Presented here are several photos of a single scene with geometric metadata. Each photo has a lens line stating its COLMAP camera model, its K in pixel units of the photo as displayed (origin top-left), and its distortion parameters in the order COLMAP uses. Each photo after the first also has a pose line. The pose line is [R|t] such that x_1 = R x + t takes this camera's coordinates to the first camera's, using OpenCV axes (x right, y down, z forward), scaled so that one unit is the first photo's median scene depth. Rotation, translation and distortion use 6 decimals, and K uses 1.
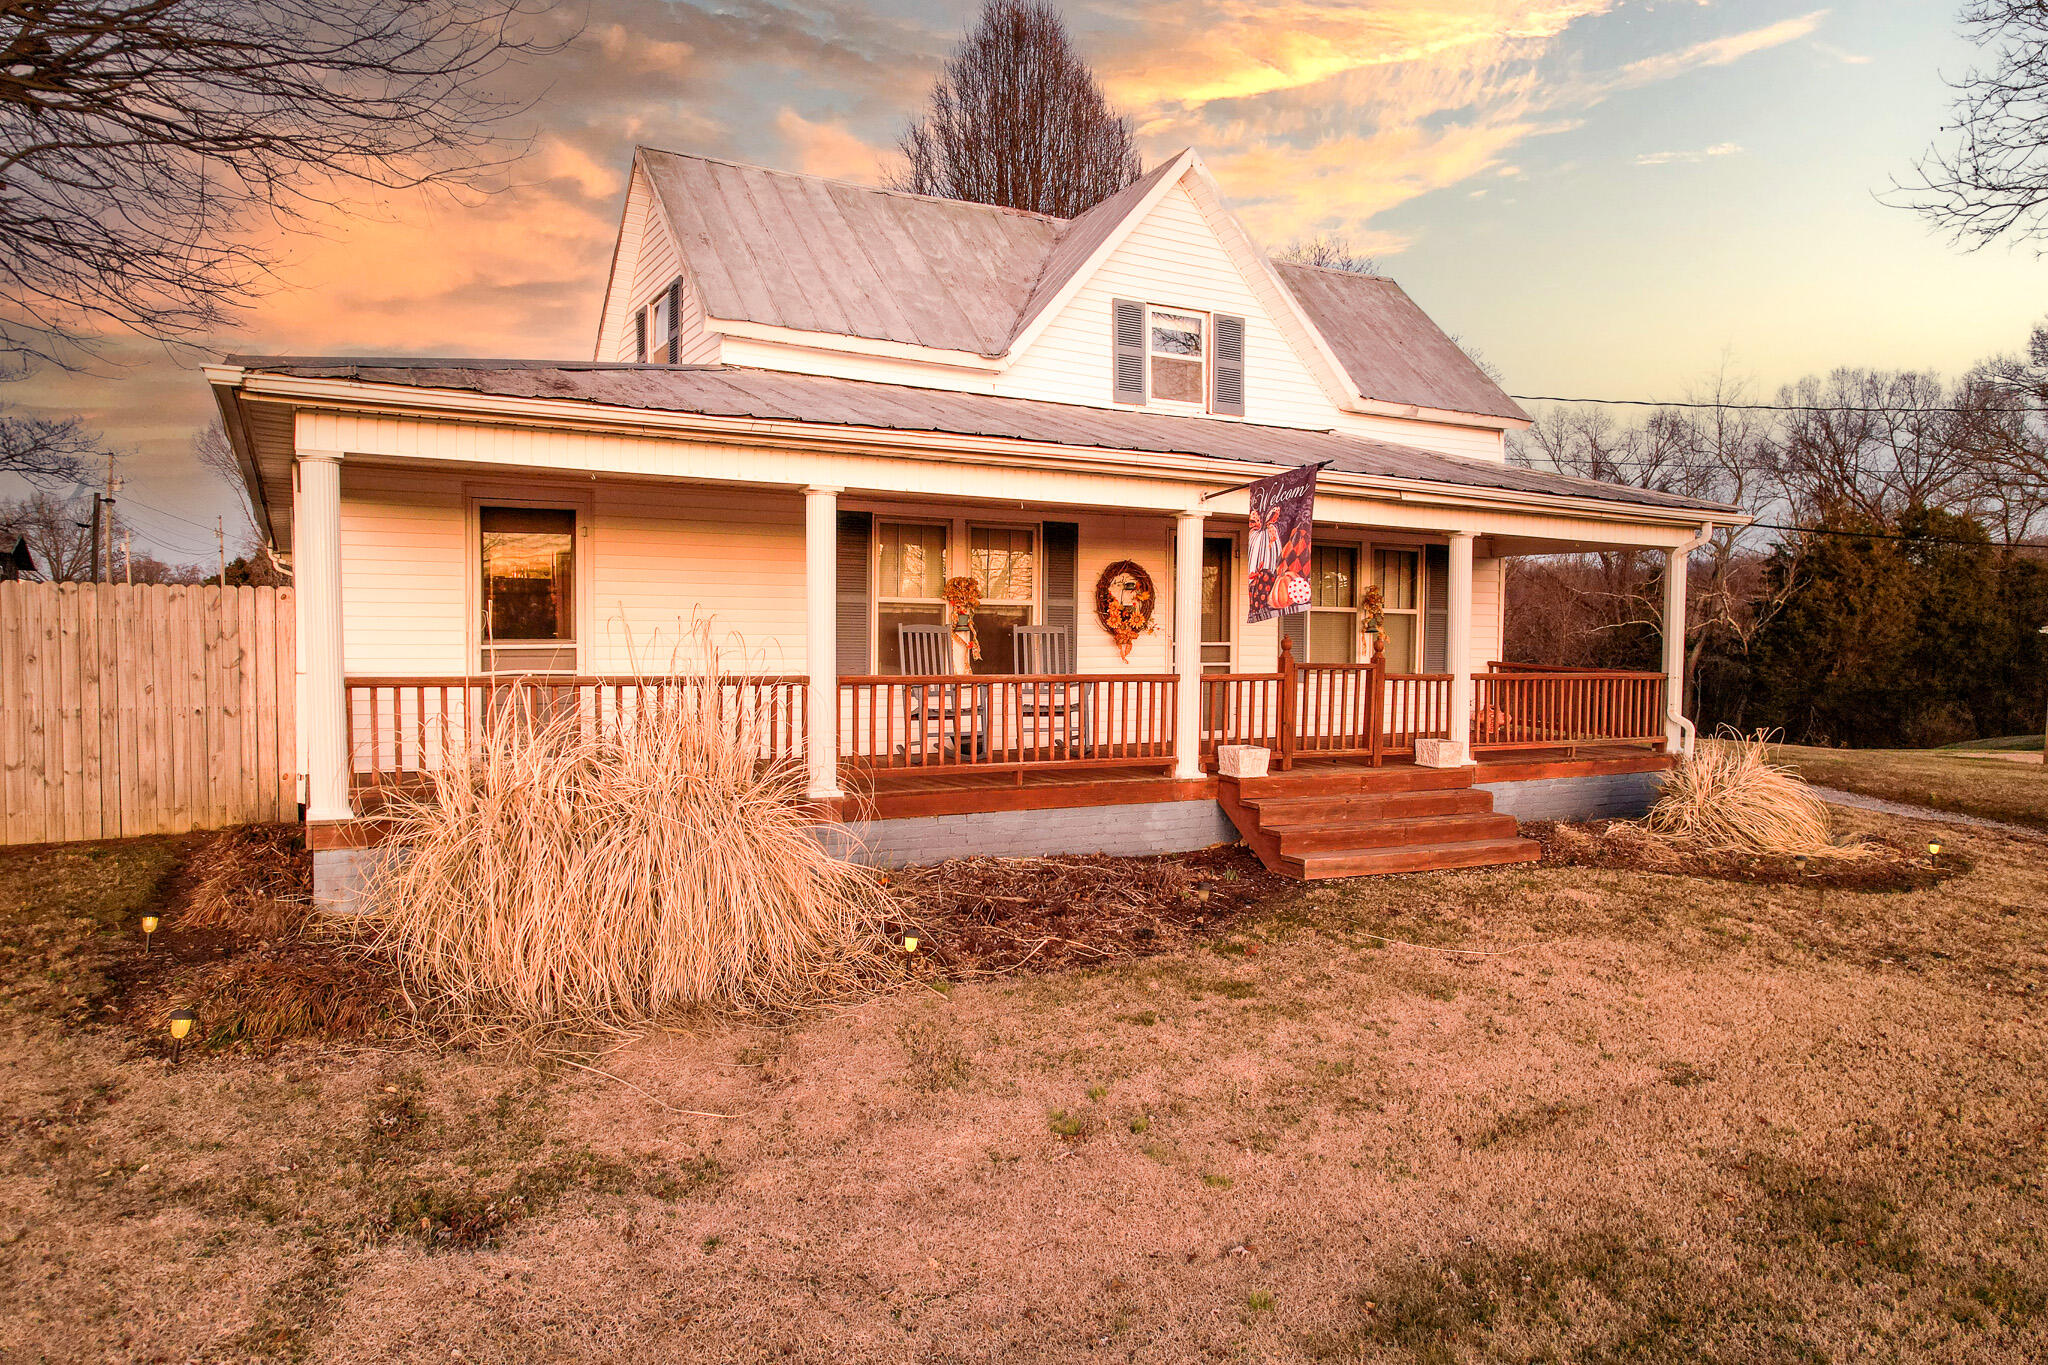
lens RADIAL K [[1319.1, 0, 1024.0], [0, 1319.1, 682.5], [0, 0, 1]] dist [-0.015046, -0.000529]
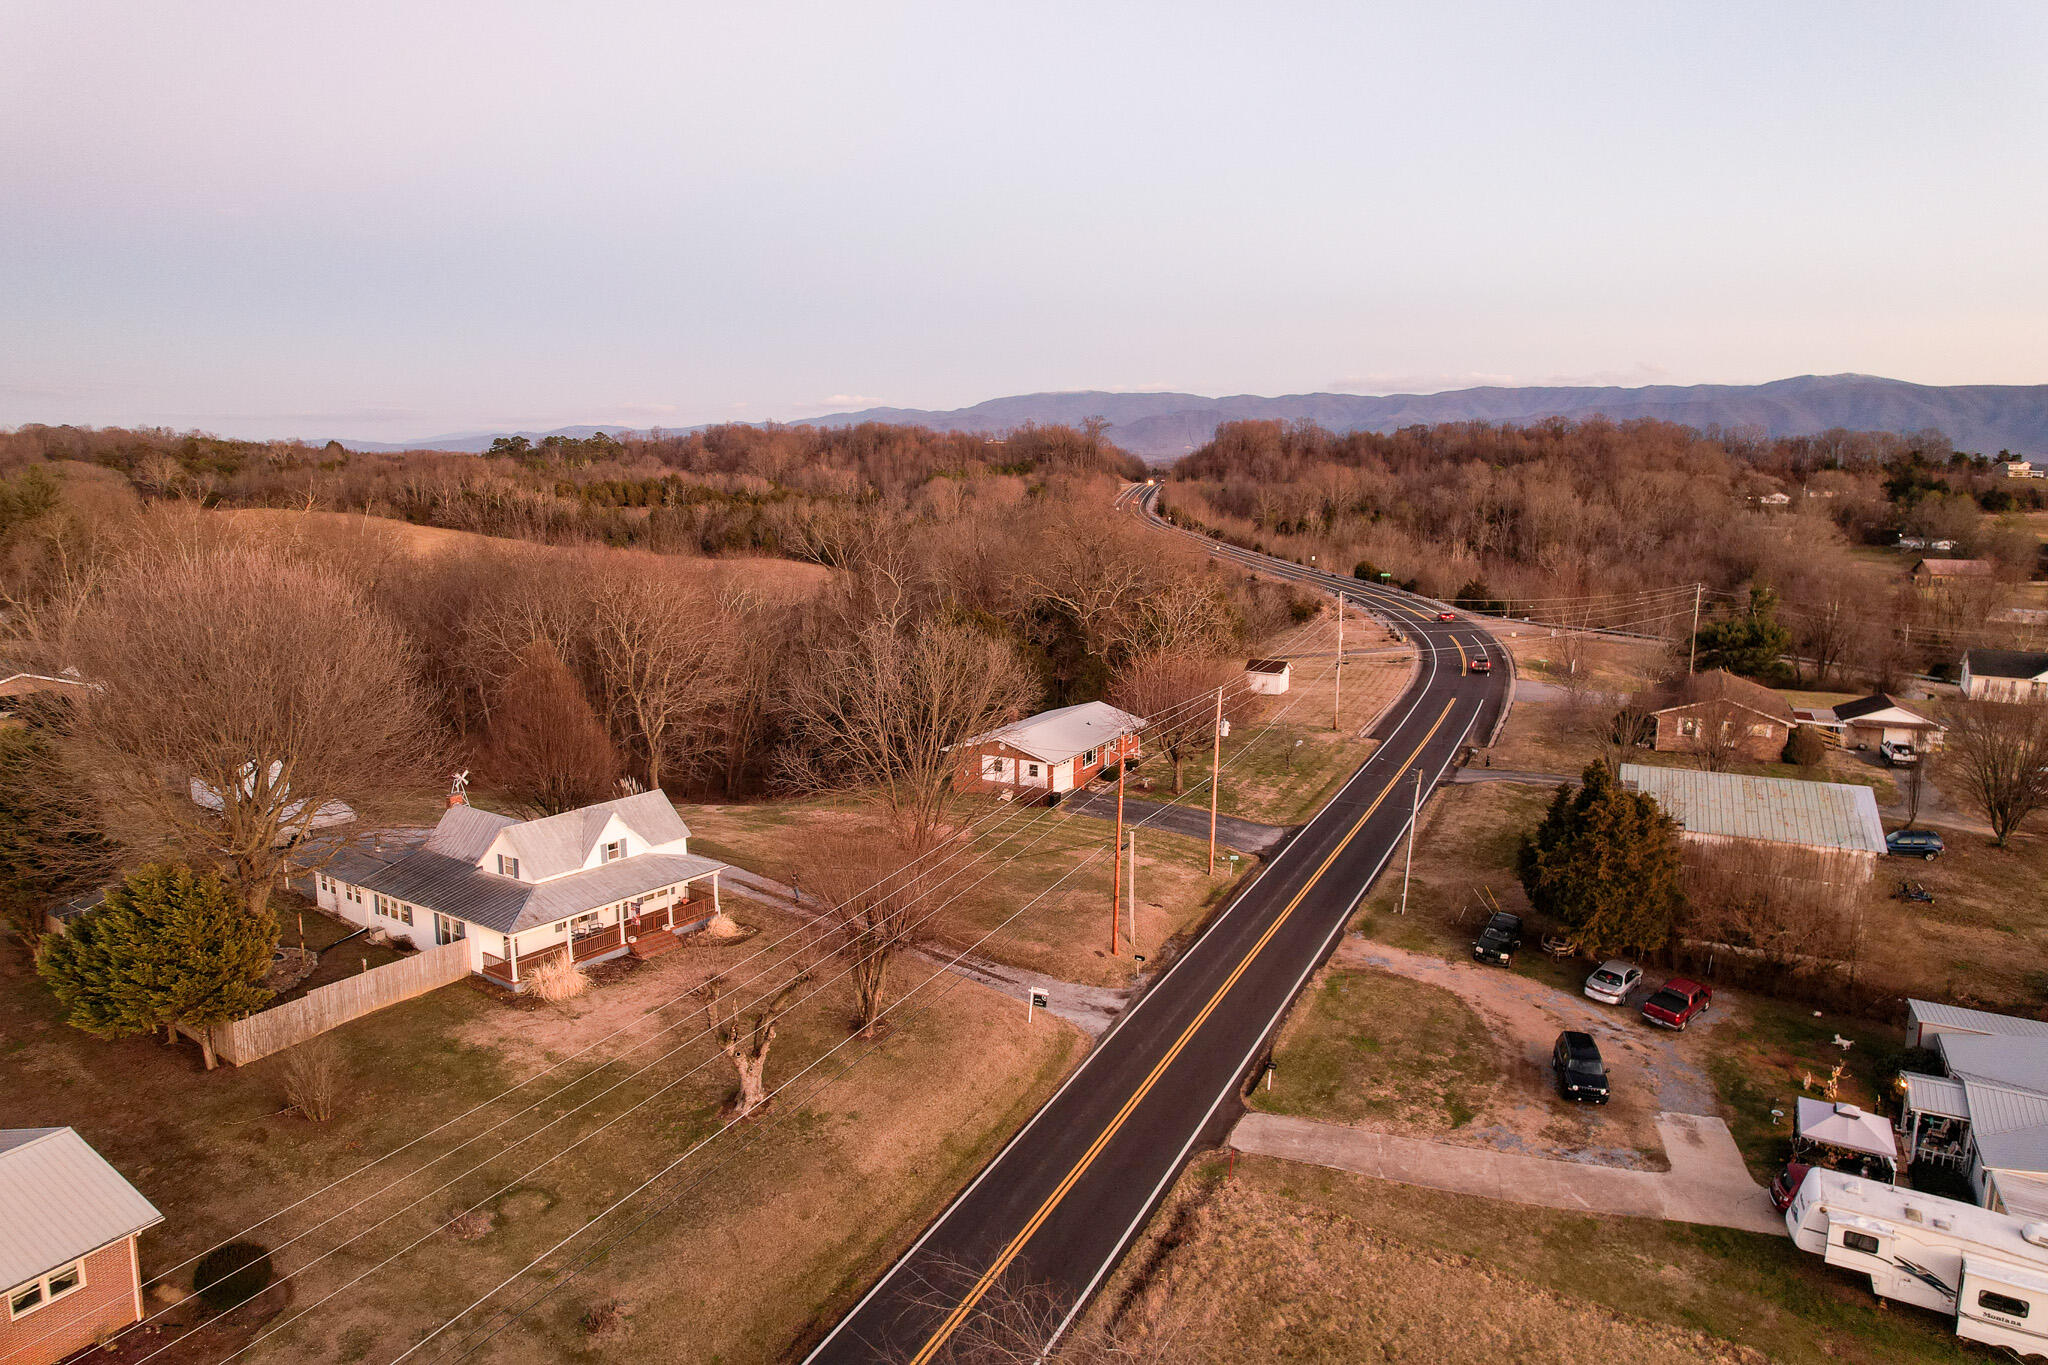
lens RADIAL K [[1319.1, 0, 1024.0], [0, 1319.1, 682.5], [0, 0, 1]] dist [-0.015046, -0.000529]
pose [[0.893880, -0.075978, 0.441821, -0.694449], [0.015836, 0.990270, 0.138253, -1.638176], [-0.448027, -0.116585, 0.886386, -4.325887]]
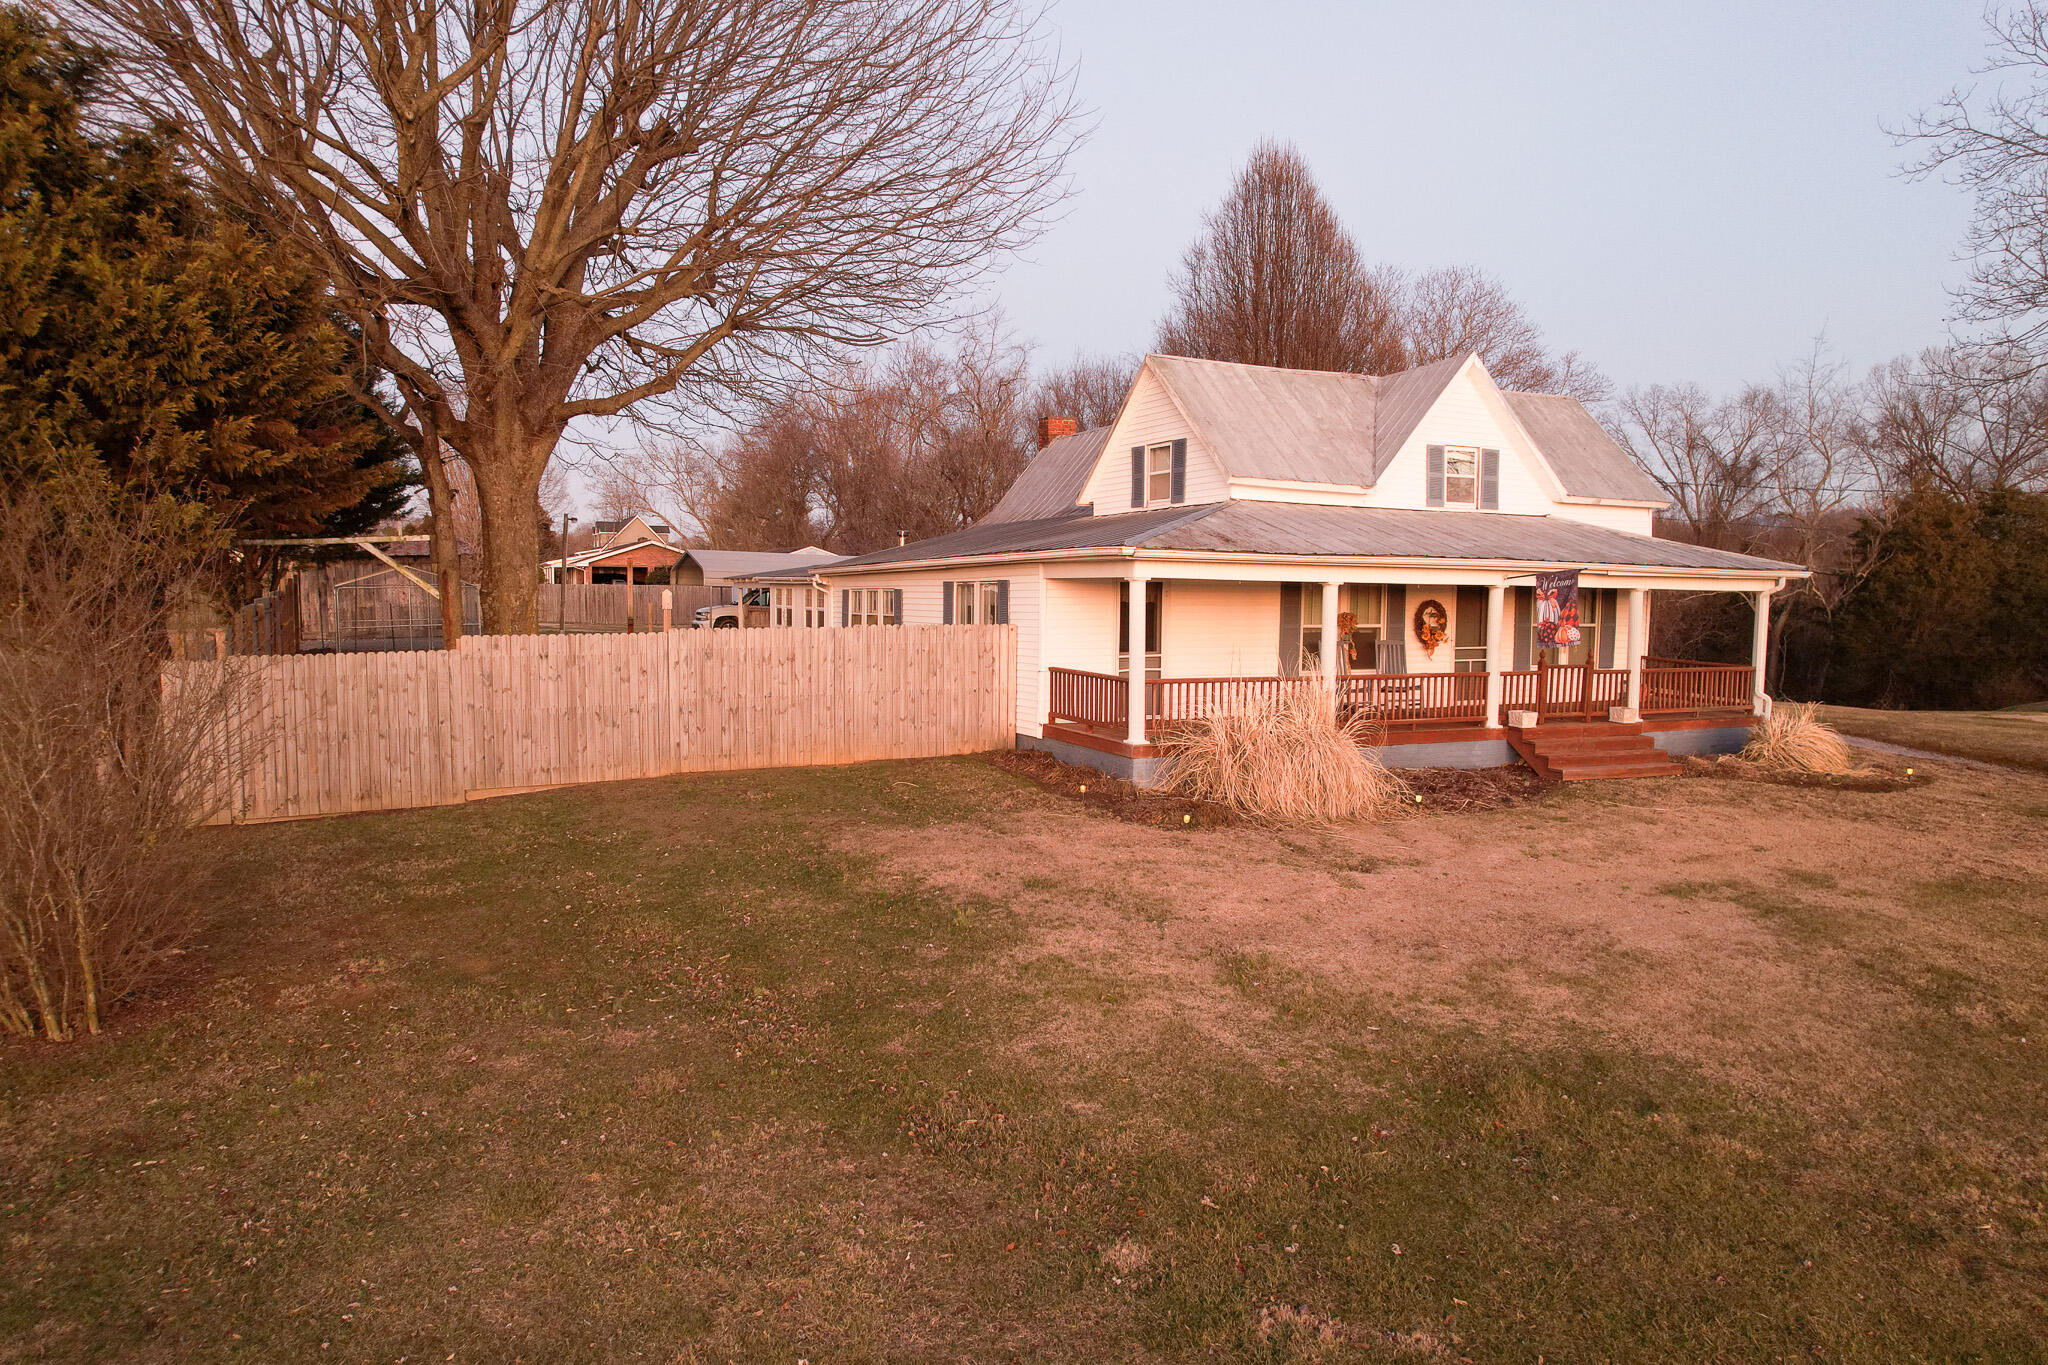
lens RADIAL K [[1335.5, 0, 1076.8], [0, 1335.5, 683.9], [0, 0, 1]] dist [-0.004618, 0.044725]
pose [[0.999902, 0.004419, -0.013301, -0.361450], [-0.003945, 0.999365, 0.035418, -0.044625], [0.013449, -0.035362, 0.999284, -0.733892]]
